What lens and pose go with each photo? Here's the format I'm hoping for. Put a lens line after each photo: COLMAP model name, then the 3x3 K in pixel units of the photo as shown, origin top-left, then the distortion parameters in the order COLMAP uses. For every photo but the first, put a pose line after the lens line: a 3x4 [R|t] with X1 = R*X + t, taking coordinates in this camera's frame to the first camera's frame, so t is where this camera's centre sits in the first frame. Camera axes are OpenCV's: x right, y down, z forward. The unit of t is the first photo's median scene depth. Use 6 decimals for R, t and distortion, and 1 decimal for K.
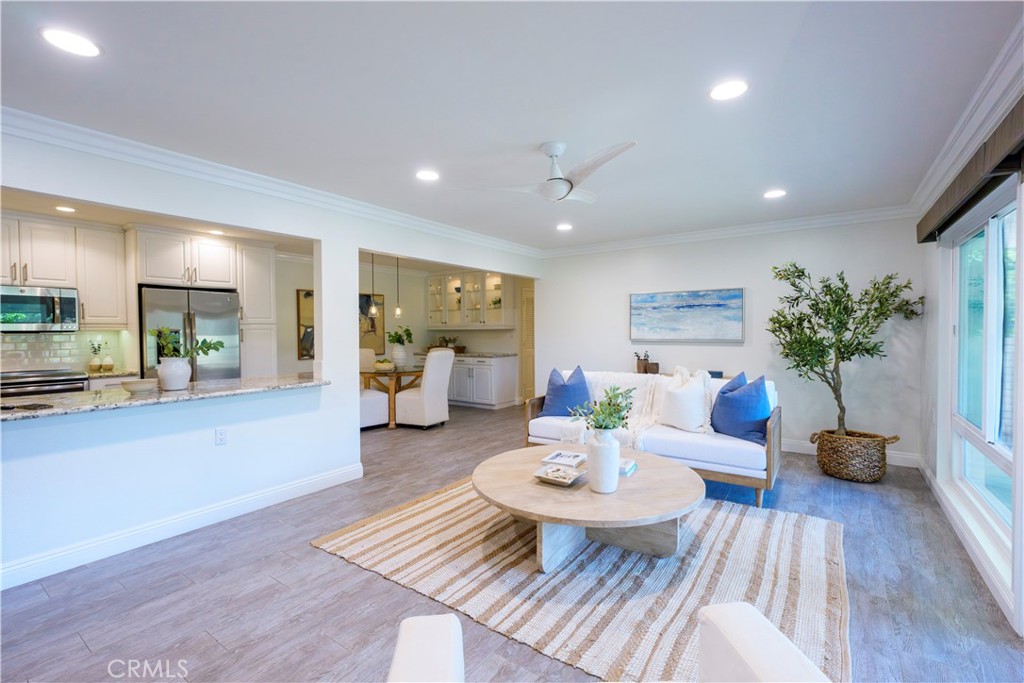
lens RADIAL K [[452.8, 0, 512.0], [0, 452.8, 341.5], [0, 0, 1]] dist [0.011666, 0.000027]
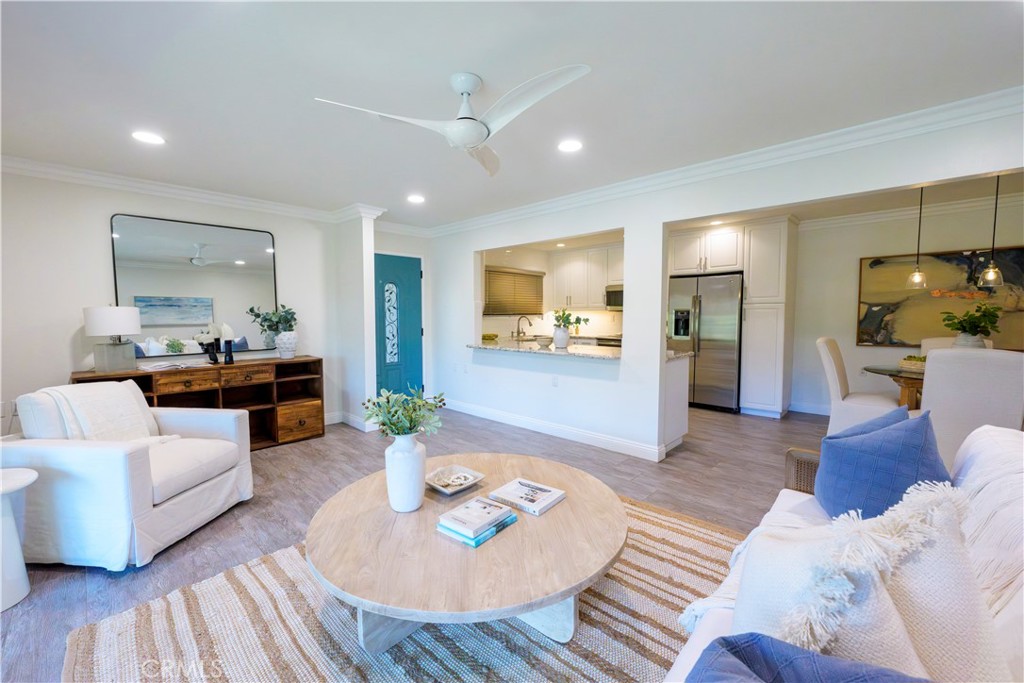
lens RADIAL K [[410.0, 0, 512.0], [0, 410.0, 341.5], [0, 0, 1]] dist [-0.000346, -0.000200]
pose [[-0.140460, 0.073922, -0.987323, 0.340799], [-0.019569, 0.996807, 0.077416, -0.011882], [0.989893, 0.030195, -0.138565, 0.494023]]
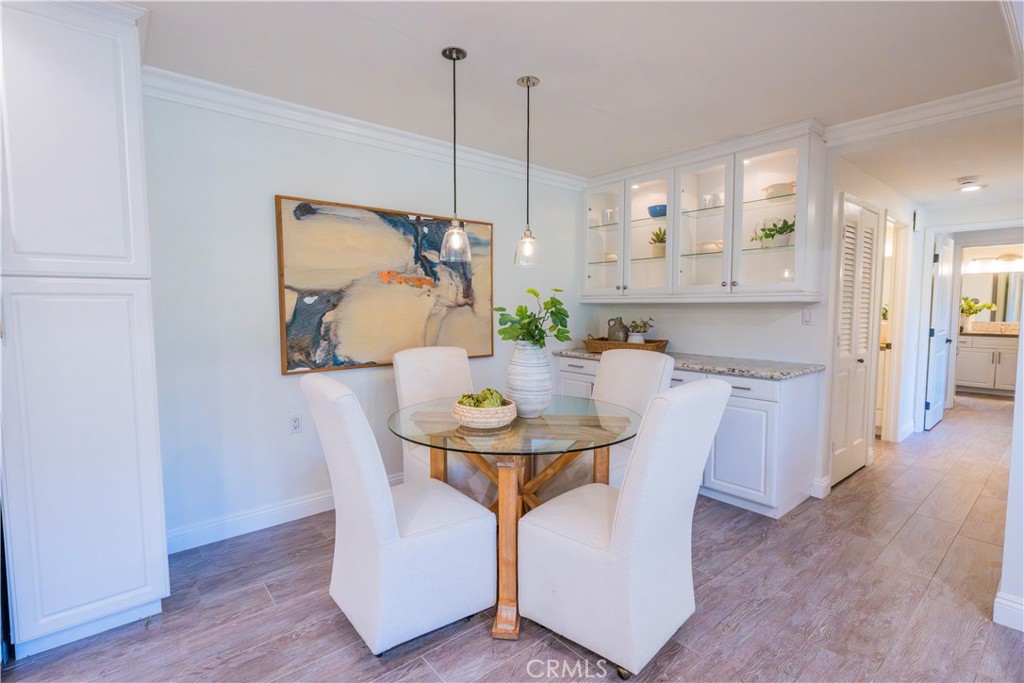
lens RADIAL K [[481.1, 0, 512.0], [0, 481.1, 341.5], [0, 0, 1]] dist [-0.000661, 0.000272]
pose [[0.968004, 0.027132, -0.249464, -0.171860], [-0.014657, 0.998554, 0.051729, -0.013948], [0.250507, -0.046417, 0.967001, 0.646718]]
